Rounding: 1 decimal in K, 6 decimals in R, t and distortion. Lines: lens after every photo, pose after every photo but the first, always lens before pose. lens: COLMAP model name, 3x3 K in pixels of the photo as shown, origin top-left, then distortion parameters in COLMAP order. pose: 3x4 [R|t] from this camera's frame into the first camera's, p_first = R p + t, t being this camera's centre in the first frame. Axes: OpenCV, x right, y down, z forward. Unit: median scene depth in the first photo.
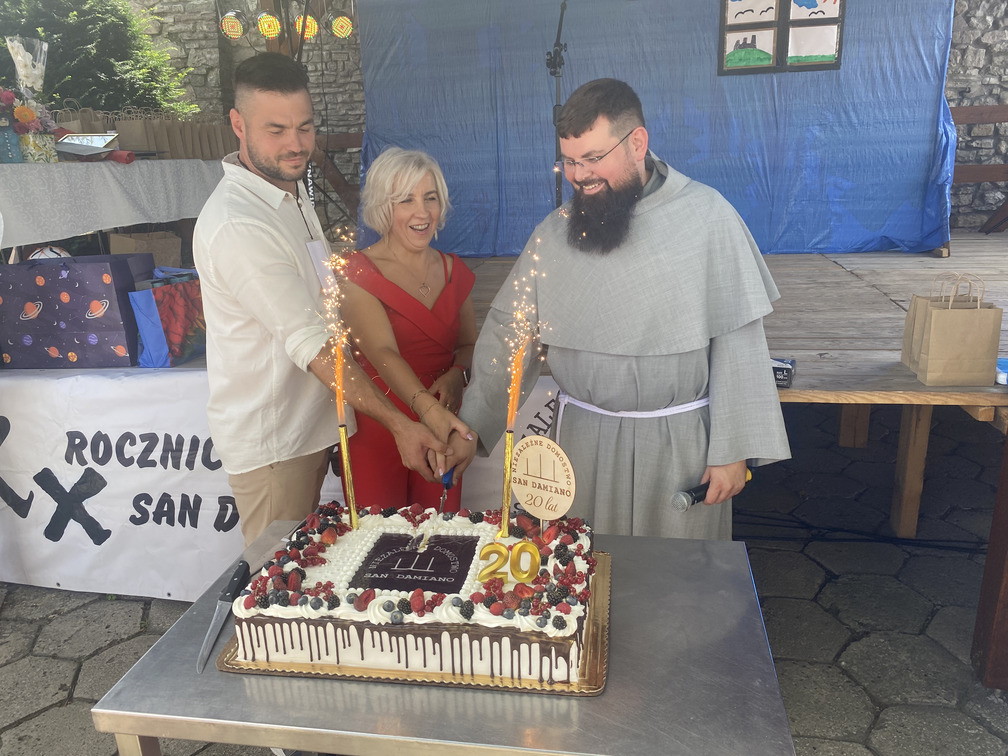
lens RADIAL K [[792.9, 0, 498.4], [0, 792.9, 396.1], [0, 0, 1]] dist [0.002079, -0.000179]
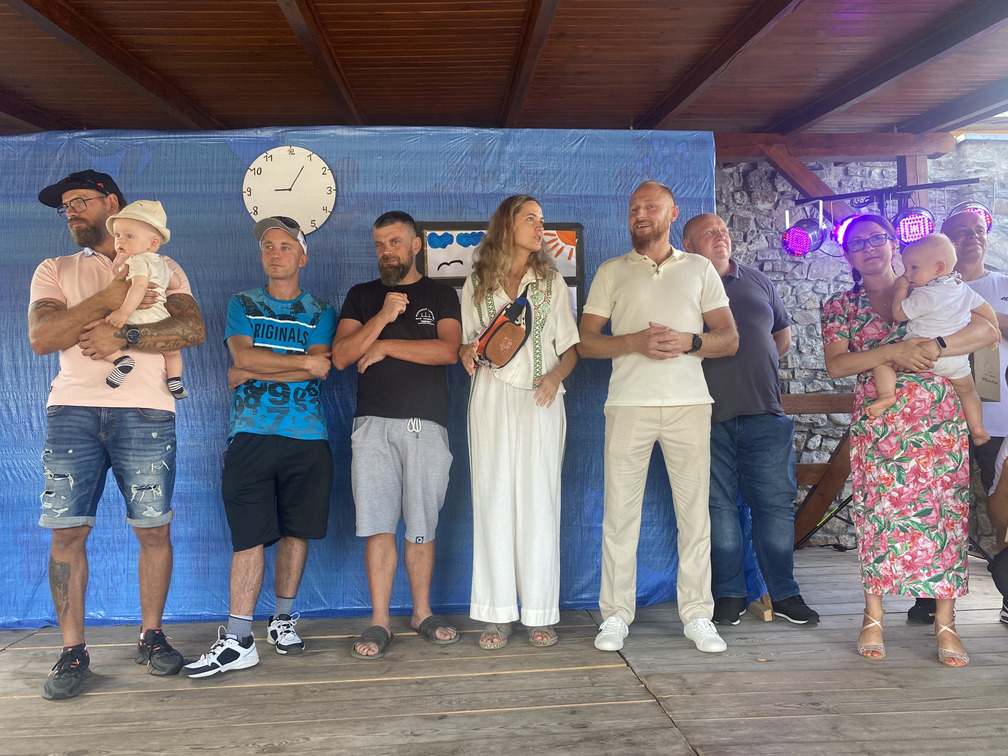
lens RADIAL K [[778.6, 0, 499.0], [0, 778.6, 374.2], [0, 0, 1]] dist [0.016506, -0.004579]
pose [[0.962806, 0.029421, 0.268589, 0.162665], [0.065966, 0.938378, -0.339257, -0.149982], [-0.262019, 0.344356, 0.901535, 0.387825]]
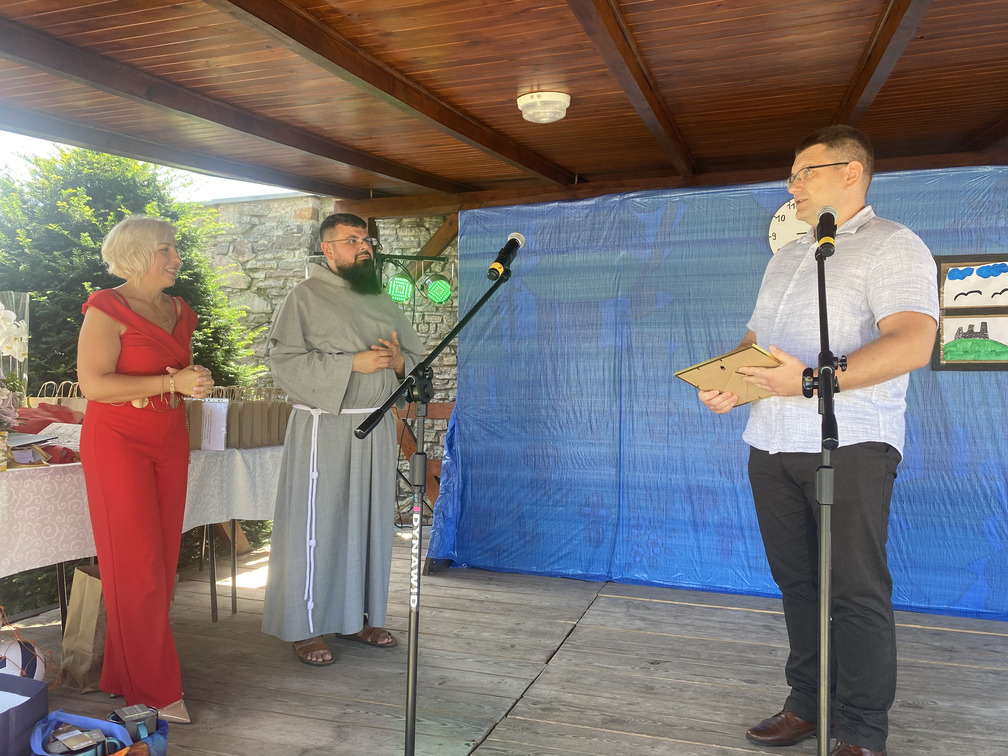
lens RADIAL K [[774.5, 0, 487.7], [0, 774.5, 384.2], [0, 0, 1]] dist [0.008579, -0.010354]
pose [[0.992596, 0.048482, -0.111366, -0.051543], [-0.080237, 0.950070, -0.301545, -0.138547], [0.091186, 0.308248, 0.946926, 0.278093]]
